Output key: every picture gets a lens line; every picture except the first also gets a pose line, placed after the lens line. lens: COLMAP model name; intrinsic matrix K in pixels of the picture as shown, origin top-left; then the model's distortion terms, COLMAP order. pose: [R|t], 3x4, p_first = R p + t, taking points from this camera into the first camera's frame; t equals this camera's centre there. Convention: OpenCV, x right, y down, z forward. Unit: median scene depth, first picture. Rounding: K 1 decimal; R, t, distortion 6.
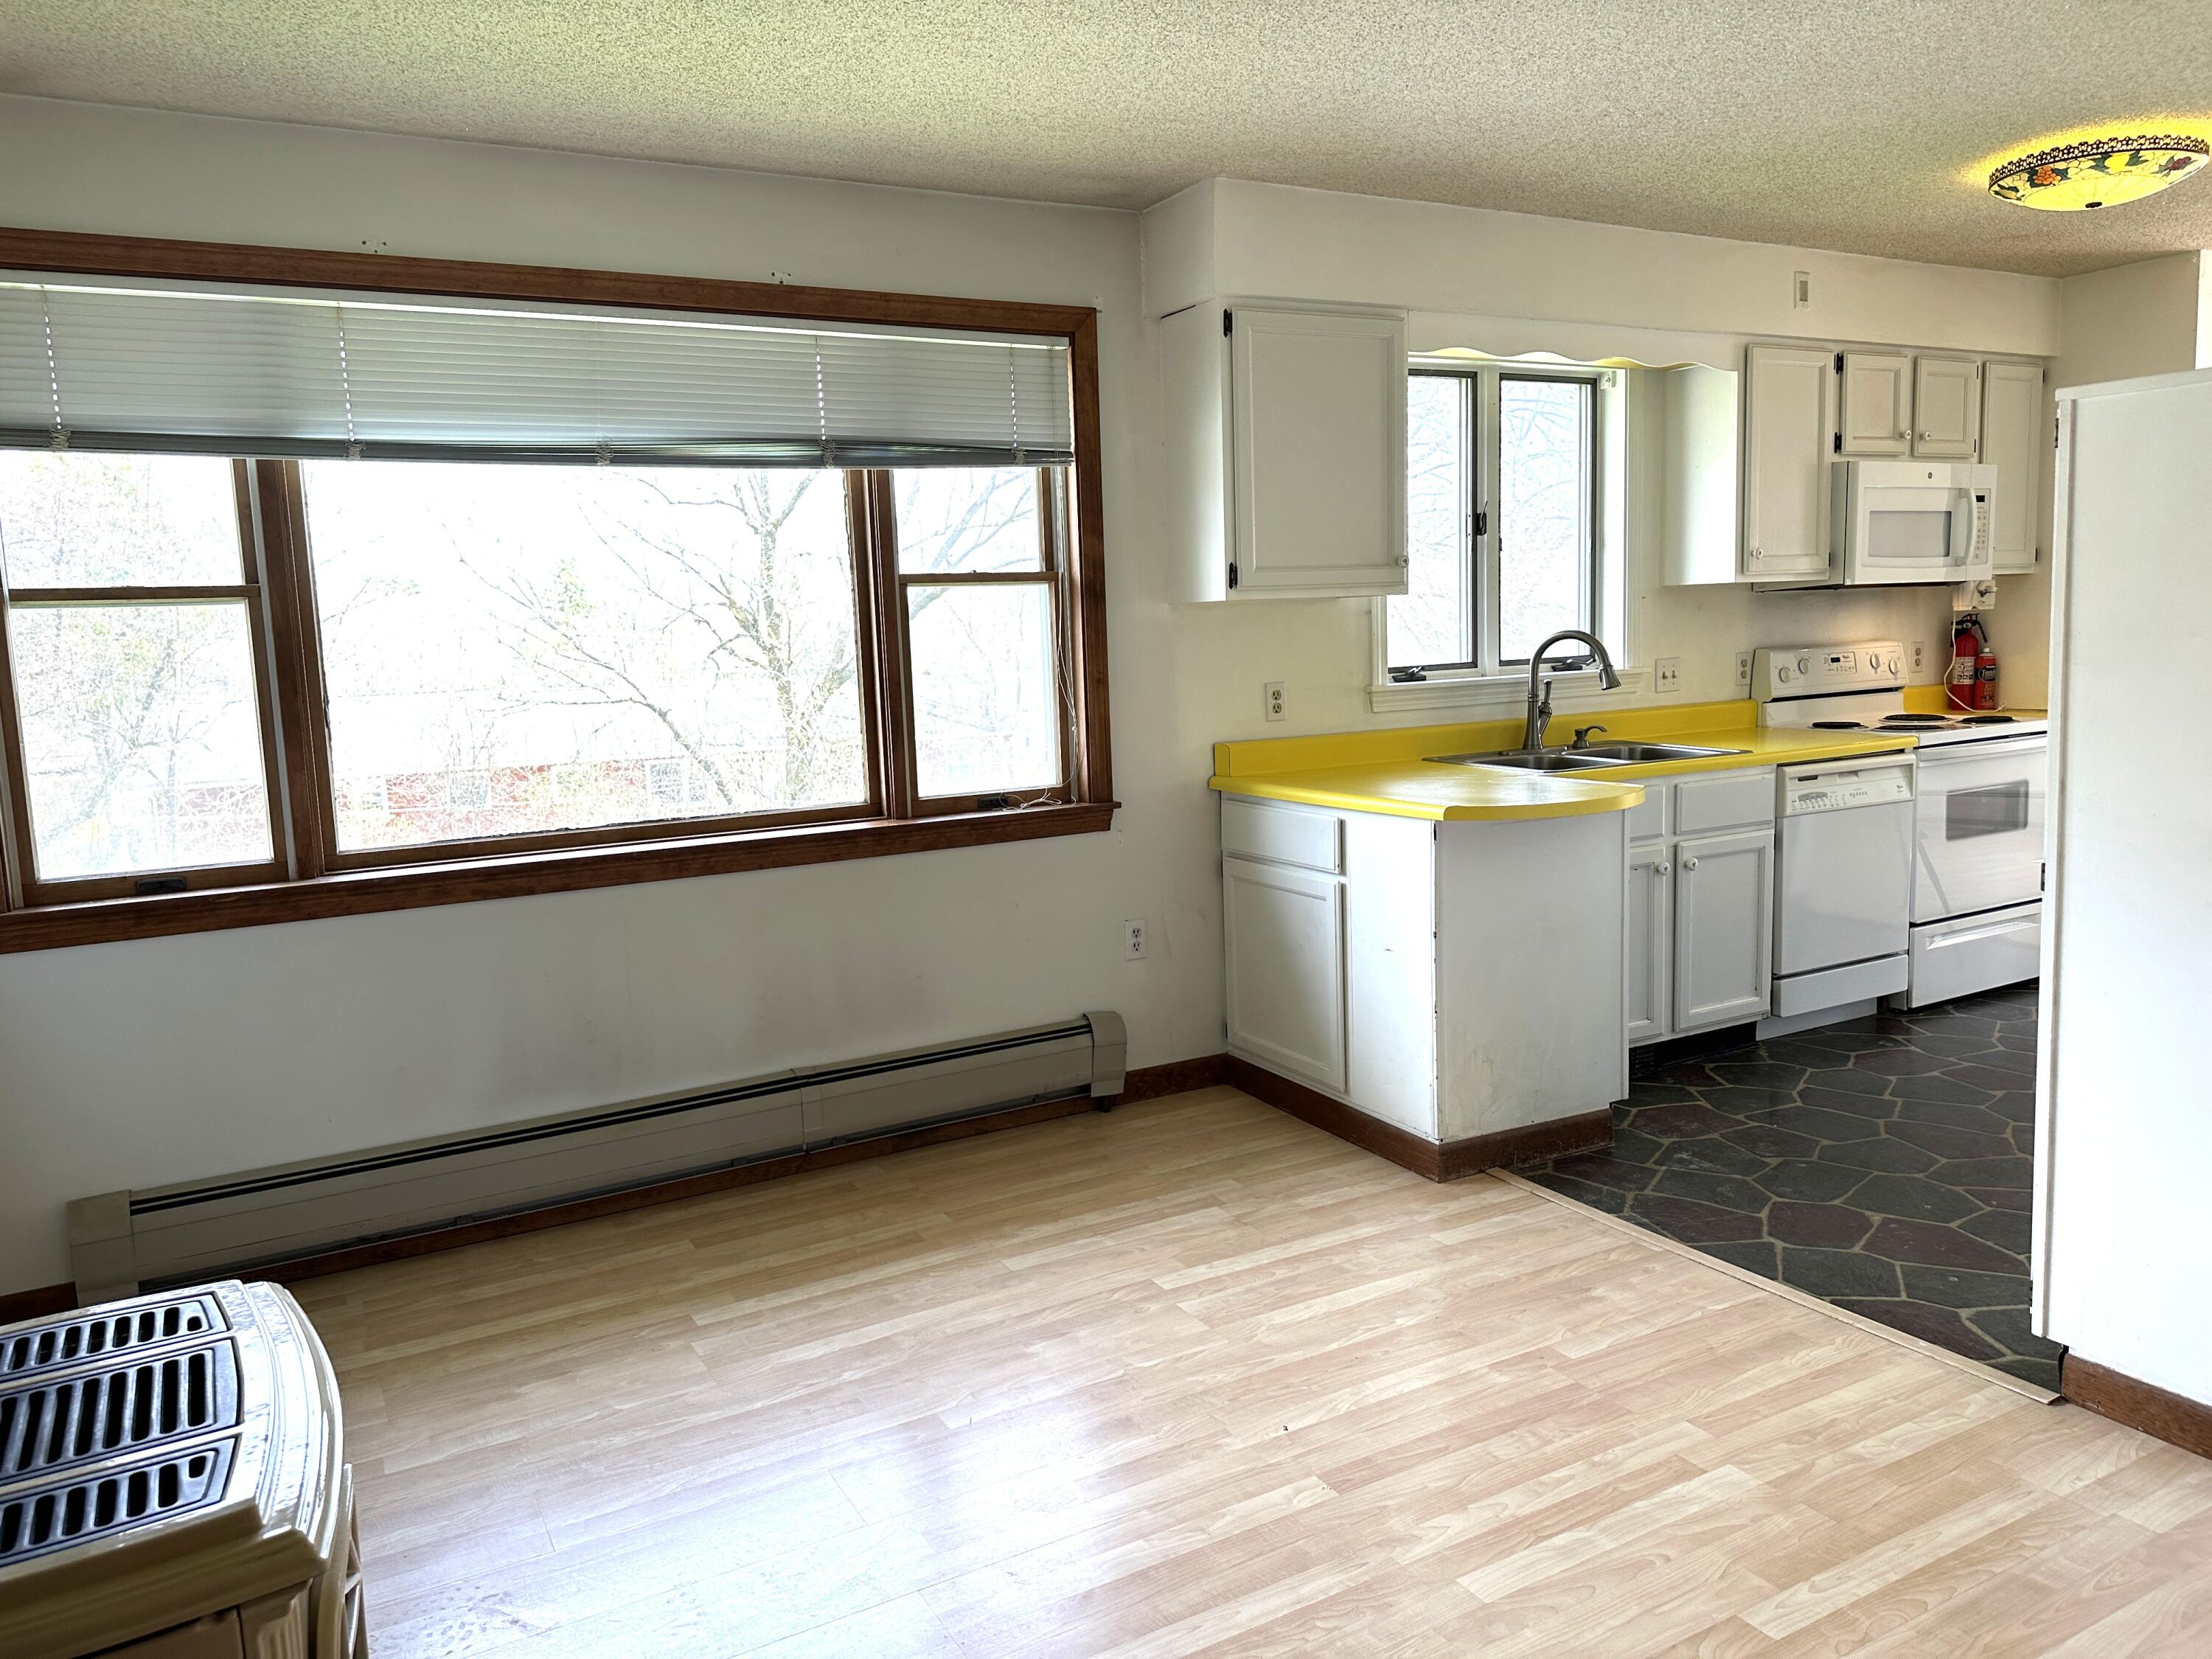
lens RADIAL K [[1592.3, 0, 1106.0], [0, 1592.3, 829.5], [0, 0, 1]] dist [0.005326, 0.003113]
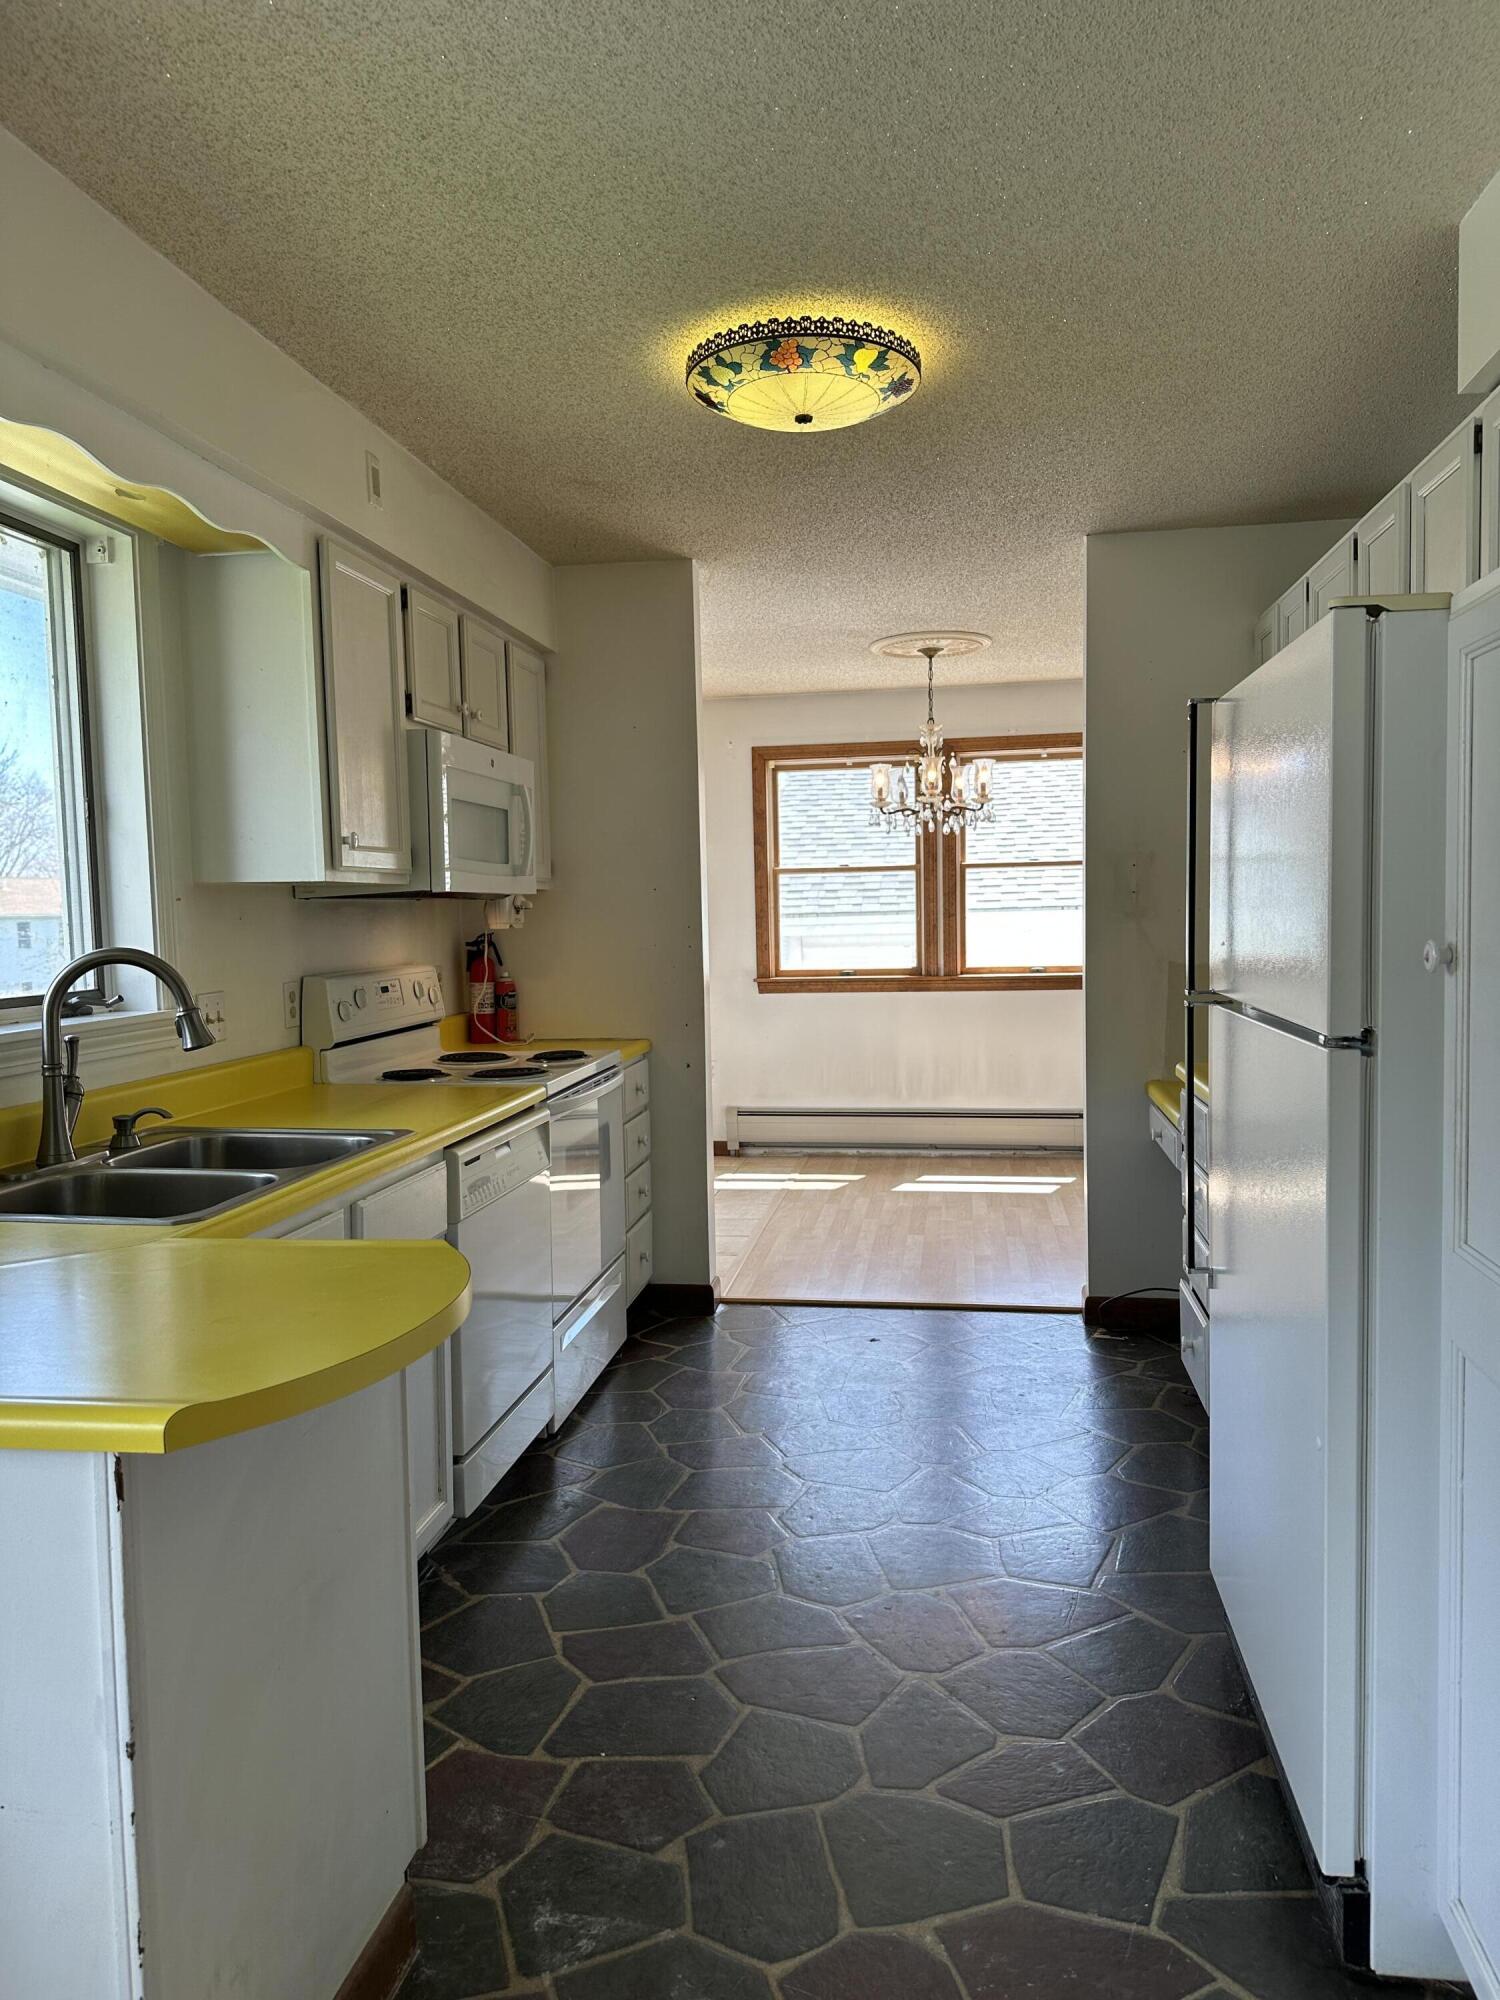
lens RADIAL K [[1397.1, 0, 750.0], [0, 1397.1, 1000.0], [0, 0, 1]] dist [0.104115, -0.131480]
pose [[0.610696, -0.027294, 0.791395, 0.026304], [0.102039, 0.993786, -0.044466, -0.057963], [-0.785263, 0.107908, 0.609686, 0.488598]]
